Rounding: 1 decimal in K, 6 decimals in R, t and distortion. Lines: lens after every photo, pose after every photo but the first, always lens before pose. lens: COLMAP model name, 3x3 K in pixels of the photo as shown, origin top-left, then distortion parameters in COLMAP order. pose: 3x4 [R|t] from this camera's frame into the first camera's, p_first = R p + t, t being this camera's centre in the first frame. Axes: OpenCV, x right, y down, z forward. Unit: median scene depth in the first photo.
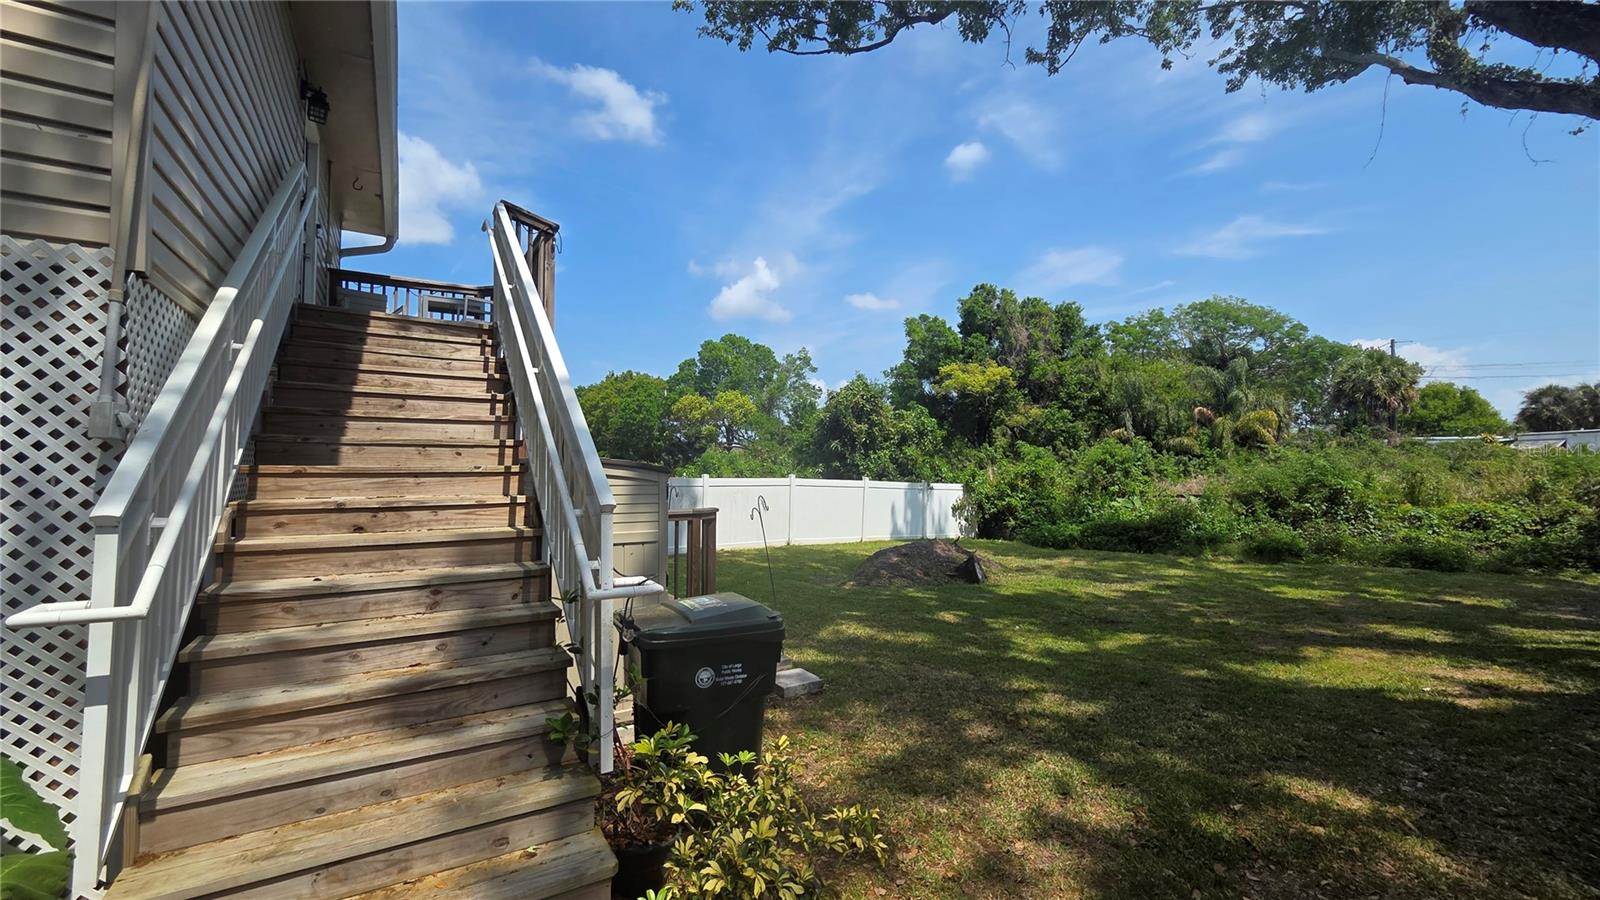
lens RADIAL K [[654.0, 0, 813.1], [0, 654.0, 462.3], [0, 0, 1]] dist [0.003861, -0.000699]
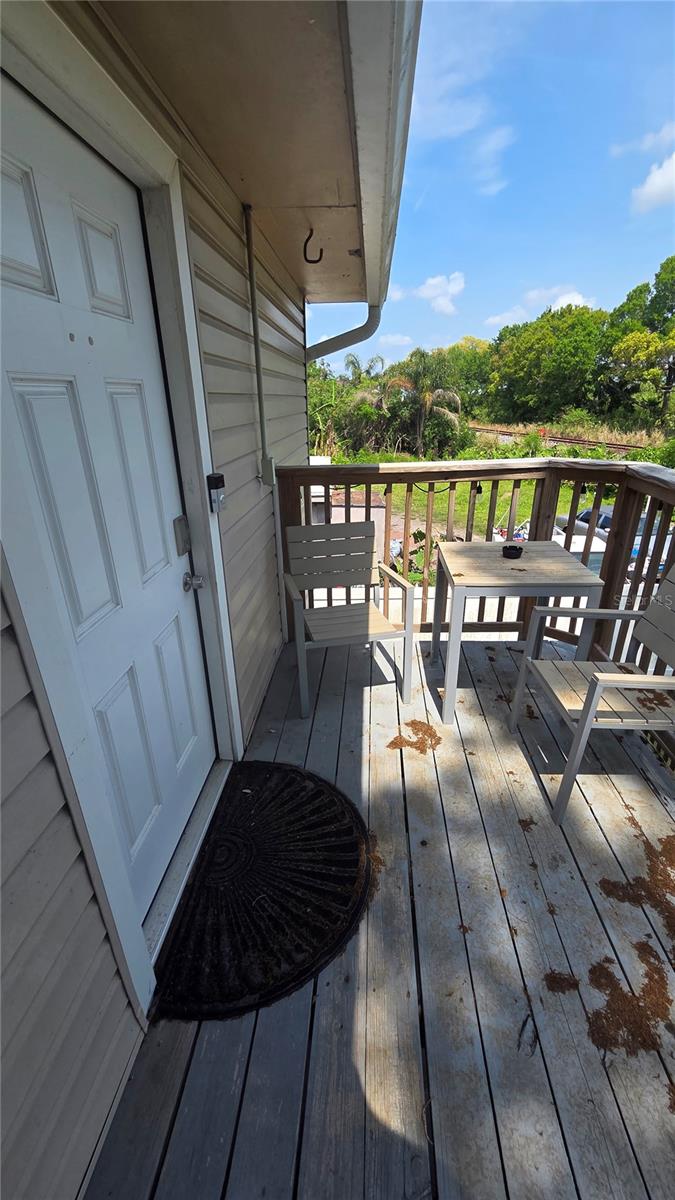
lens RADIAL K [[490.5, 0, 336.3], [0, 490.5, 606.6], [0, 0, 1]] dist [0.003861, -0.000699]
pose [[0.806133, 0.216710, -0.550624, -0.063368], [0.034439, 0.911765, 0.409265, -0.047413], [0.590732, -0.348885, 0.727541, 0.096320]]
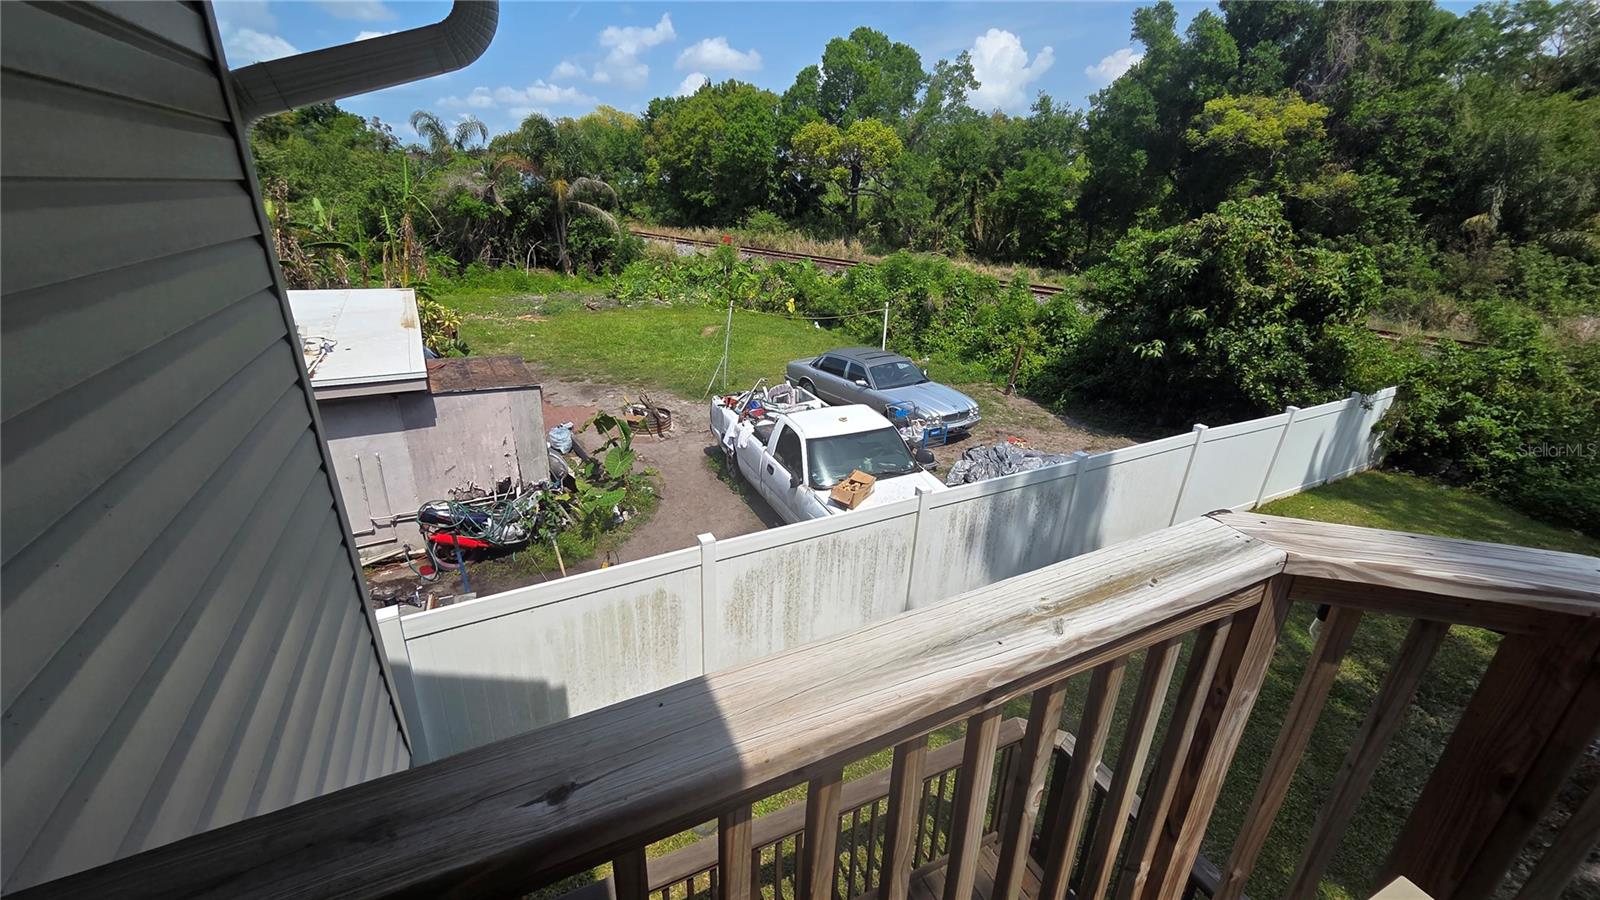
lens RADIAL K [[654.0, 0, 818.4], [0, 654.0, 455.6], [0, 0, 1]] dist [0.003861, -0.000699]
pose [[0.993323, 0.065242, -0.095147, -0.084059], [-0.022216, 0.917475, 0.397172, -0.048105], [0.113208, -0.392407, 0.912798, 0.127048]]
